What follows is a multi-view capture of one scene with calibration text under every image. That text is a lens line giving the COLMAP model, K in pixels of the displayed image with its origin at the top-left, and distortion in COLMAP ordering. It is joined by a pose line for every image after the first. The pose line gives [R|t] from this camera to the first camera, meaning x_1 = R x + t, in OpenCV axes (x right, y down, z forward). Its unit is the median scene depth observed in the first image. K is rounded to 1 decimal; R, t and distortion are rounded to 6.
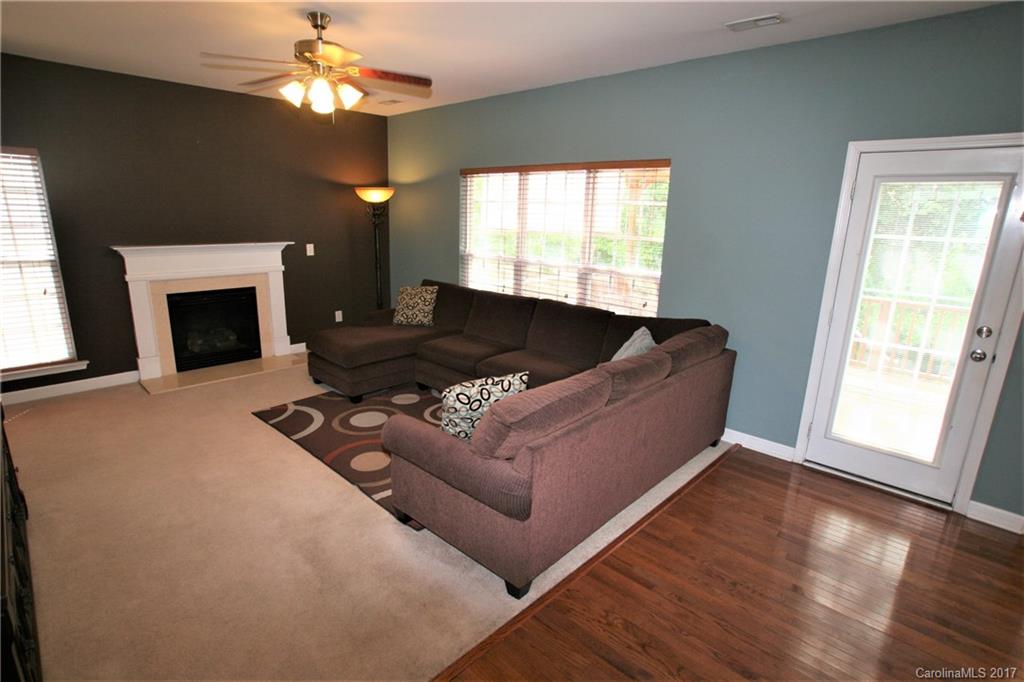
lens RADIAL K [[519.7, 0, 506.0], [0, 519.7, 345.9], [0, 0, 1]] dist [-0.035350, 0.001611]
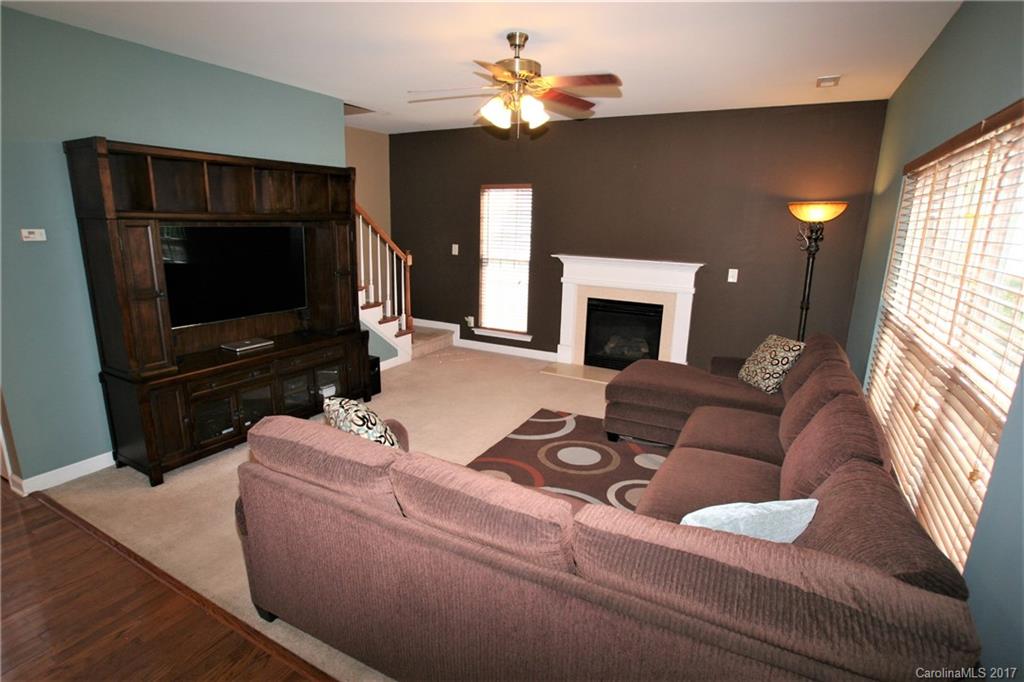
lens RADIAL K [[519.7, 0, 506.0], [0, 519.7, 345.9], [0, 0, 1]] dist [-0.035350, 0.001611]
pose [[0.261030, 0.211060, -0.941975, 0.470107], [-0.257580, 0.955655, 0.142748, -0.126355], [0.930331, 0.205373, 0.303819, 0.520975]]
